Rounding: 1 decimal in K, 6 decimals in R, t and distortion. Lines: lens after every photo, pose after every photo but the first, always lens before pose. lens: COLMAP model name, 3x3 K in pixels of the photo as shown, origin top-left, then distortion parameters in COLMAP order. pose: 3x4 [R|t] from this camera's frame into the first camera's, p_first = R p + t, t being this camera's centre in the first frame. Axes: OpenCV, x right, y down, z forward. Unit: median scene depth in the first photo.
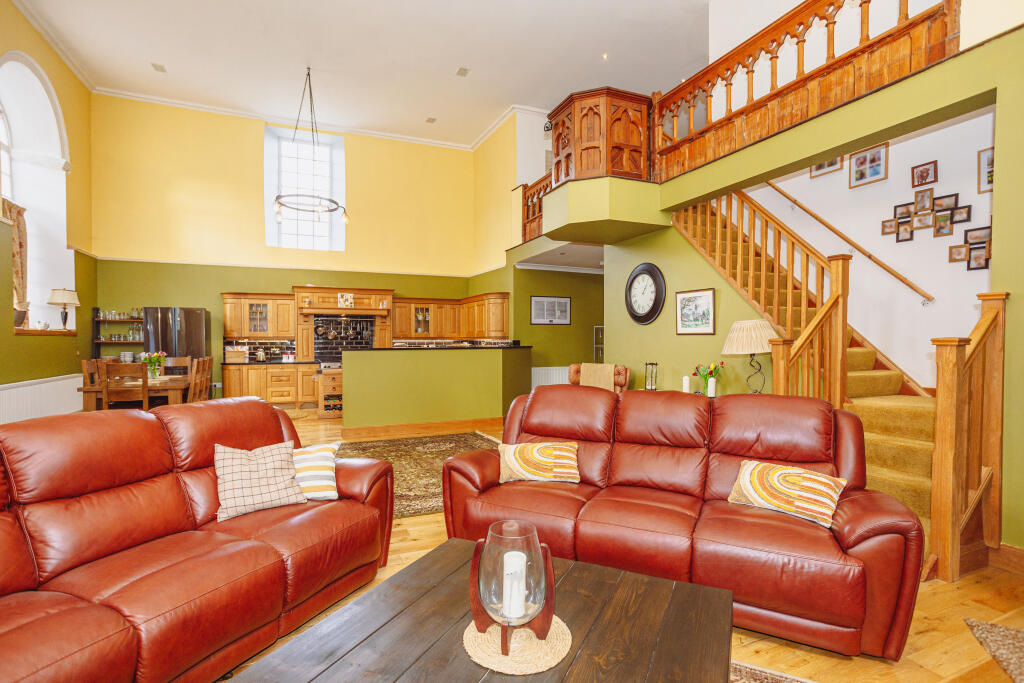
lens RADIAL K [[499.3, 0, 508.6], [0, 499.3, 345.1], [0, 0, 1]] dist [-0.048526, 0.031423]
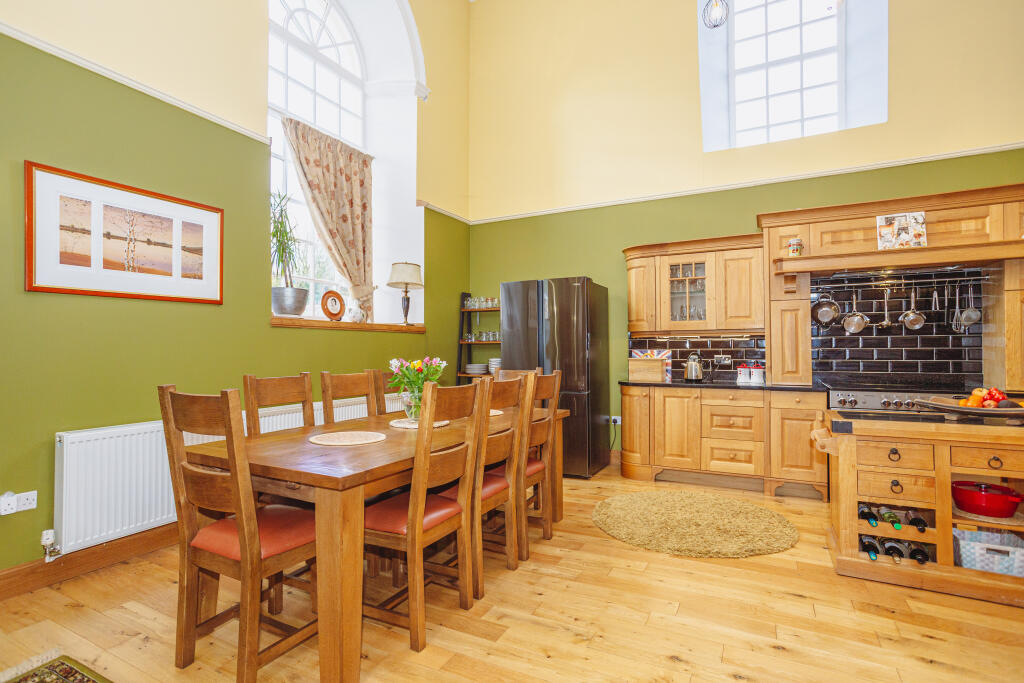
lens RADIAL K [[499.3, 0, 508.6], [0, 499.3, 345.1], [0, 0, 1]] dist [-0.048526, 0.031423]
pose [[0.626706, -0.008939, -0.779205, -0.286443], [-0.005060, 0.999866, -0.015540, 0.007669], [0.779240, 0.013681, 0.626577, 0.676627]]
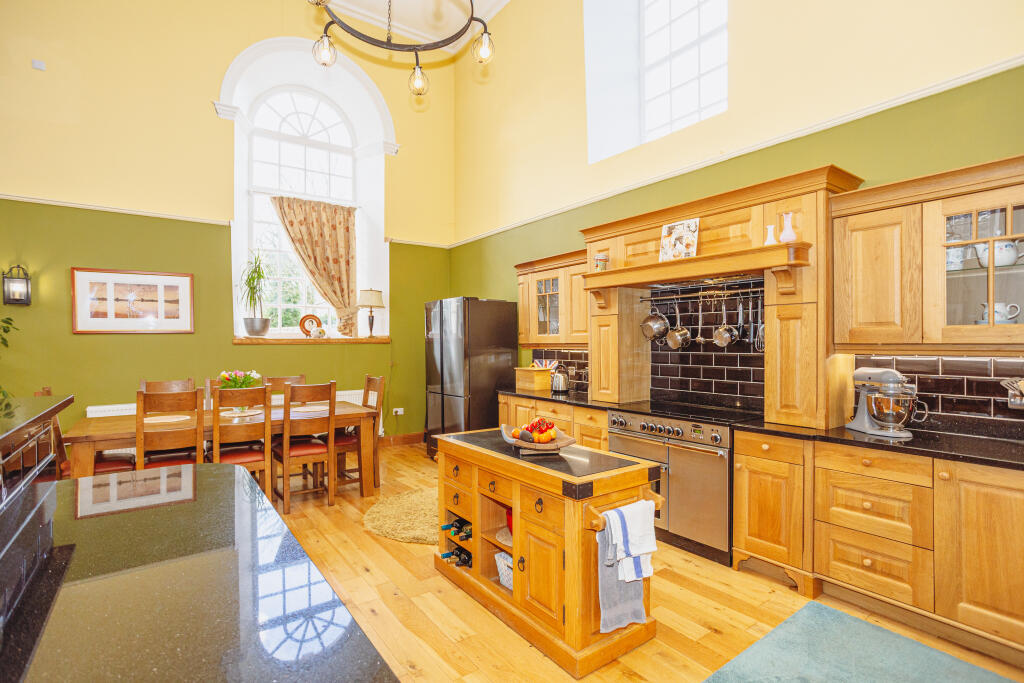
lens RADIAL K [[499.3, 0, 508.6], [0, 499.3, 345.1], [0, 0, 1]] dist [-0.048526, 0.031423]
pose [[0.203706, 0.006987, -0.979007, -0.008257], [-0.005394, 0.999967, 0.006014, -0.022178], [0.979017, 0.004056, 0.203737, 1.041990]]
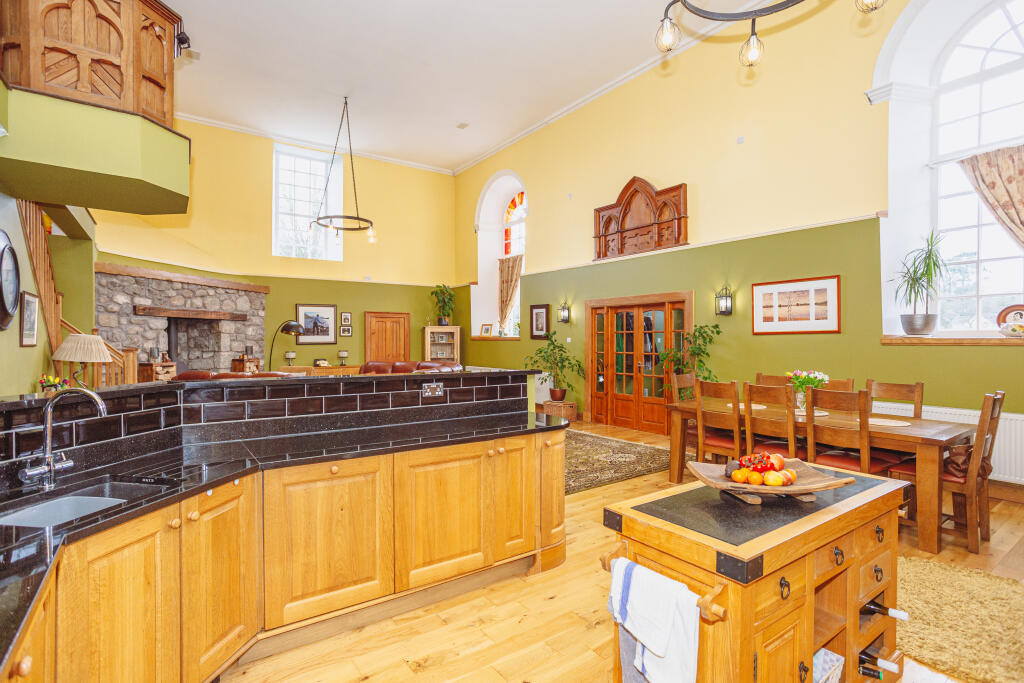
lens RADIAL K [[499.3, 0, 508.6], [0, 499.3, 345.1], [0, 0, 1]] dist [-0.048526, 0.031423]
pose [[-0.977247, 0.002564, -0.212091, -0.161636], [-0.001523, 0.999816, 0.019108, -0.027755], [0.212101, 0.018996, -0.977063, 1.336101]]
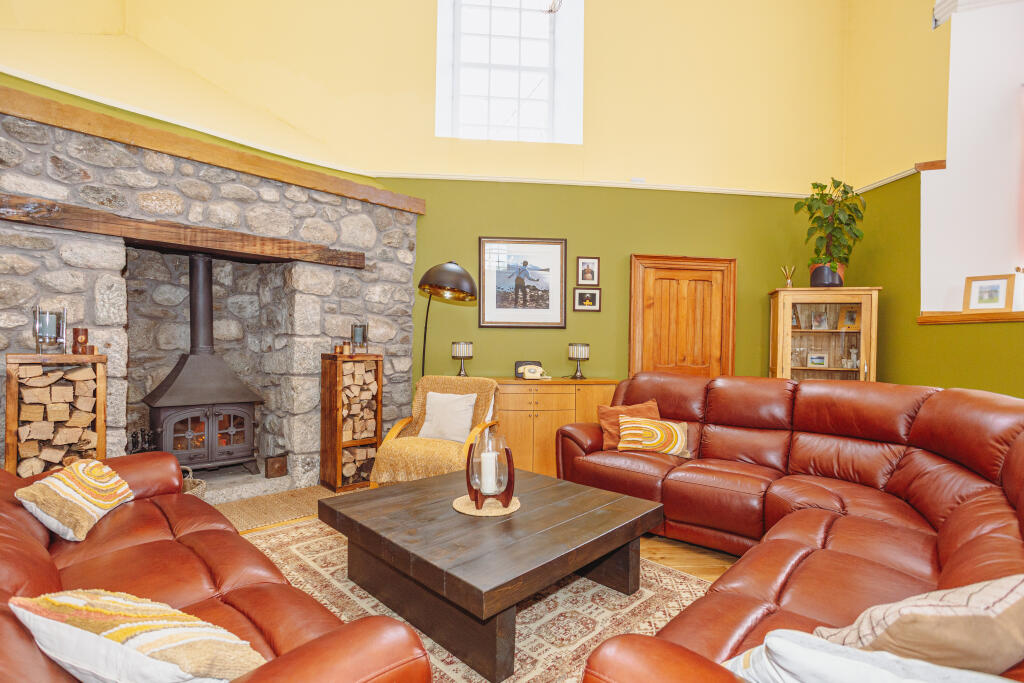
lens RADIAL K [[495.8, 0, 509.7], [0, 495.8, 358.8], [0, 0, 1]] dist [-0.052621, 0.030652]
pose [[-0.954015, -0.026814, 0.298556, -0.103575], [-0.016124, 0.999140, 0.038212, 0.011748], [-0.299324, 0.031641, -0.953627, 0.474551]]
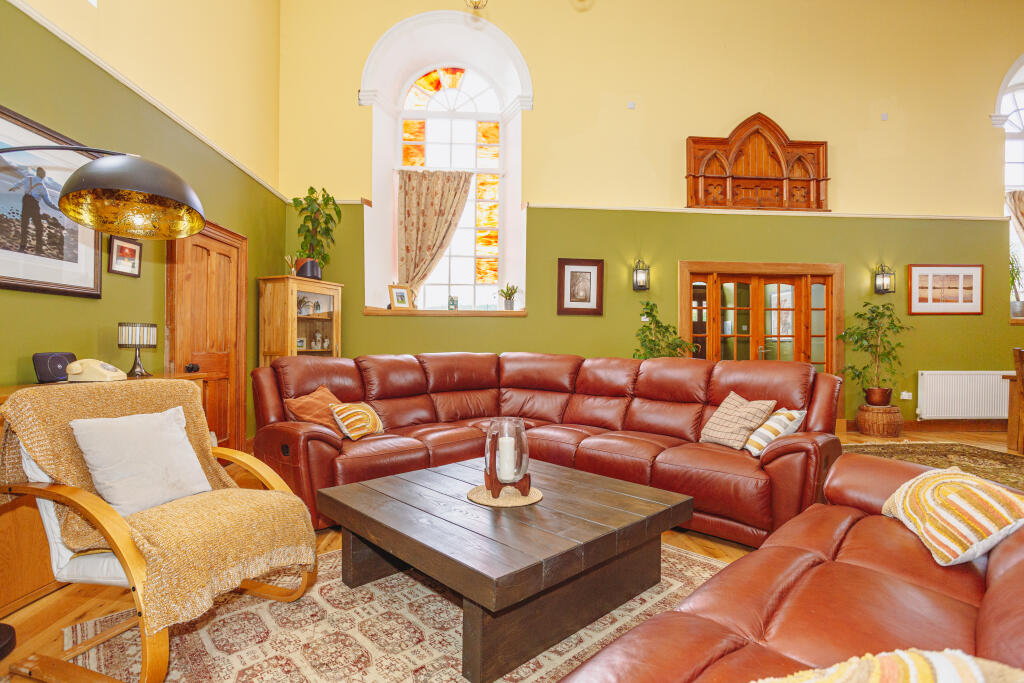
lens RADIAL K [[499.3, 0, 508.6], [0, 499.3, 345.1], [0, 0, 1]] dist [-0.048526, 0.031423]
pose [[-0.342901, -0.001630, -0.939370, 0.260175], [-0.013847, 0.999899, 0.003320, 0.026577], [0.939270, 0.014146, -0.342889, 0.291144]]
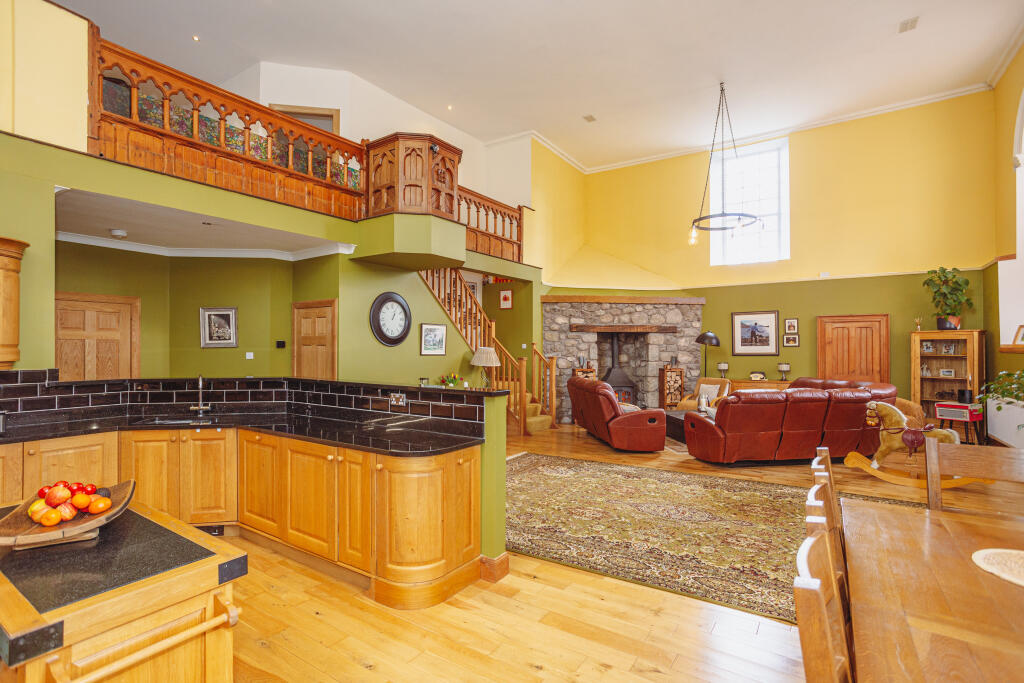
lens RADIAL K [[499.3, 0, 508.6], [0, 499.3, 345.1], [0, 0, 1]] dist [-0.048526, 0.031423]
pose [[-0.546070, 0.005467, 0.837721, -0.635259], [0.007185, 0.999972, -0.001842, -0.031358], [-0.837709, 0.005013, -0.546095, 1.080358]]
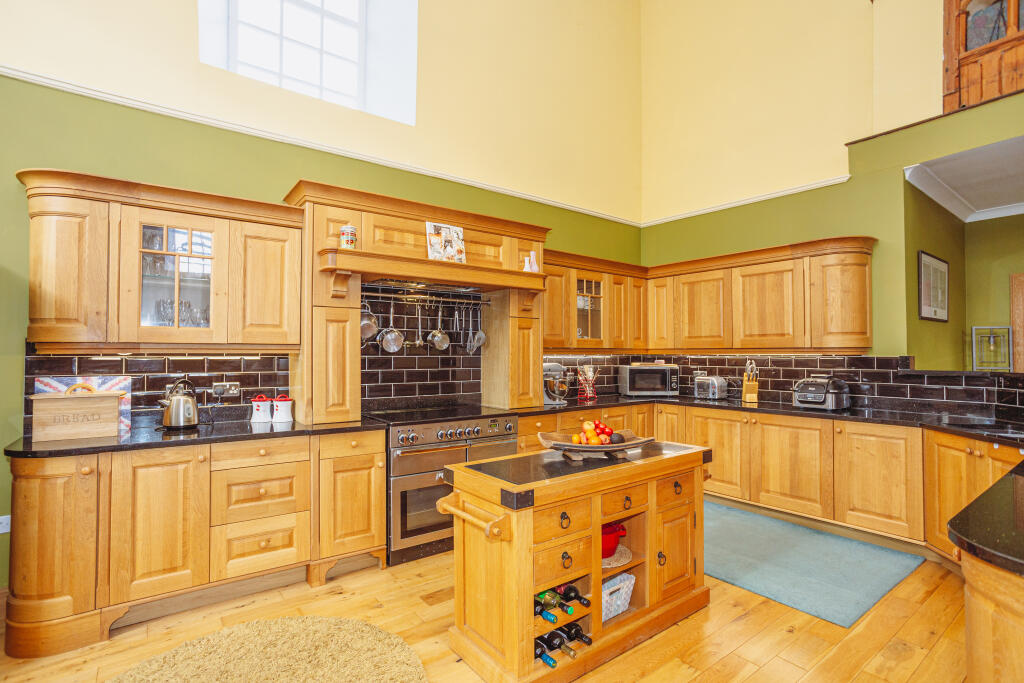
lens RADIAL K [[499.3, 0, 508.6], [0, 499.3, 345.1], [0, 0, 1]] dist [-0.048526, 0.031423]
pose [[0.974210, 0.007597, 0.225516, -0.467502], [-0.001659, 0.999647, -0.026509, -0.010545], [-0.225638, 0.025451, 0.973879, 0.831300]]
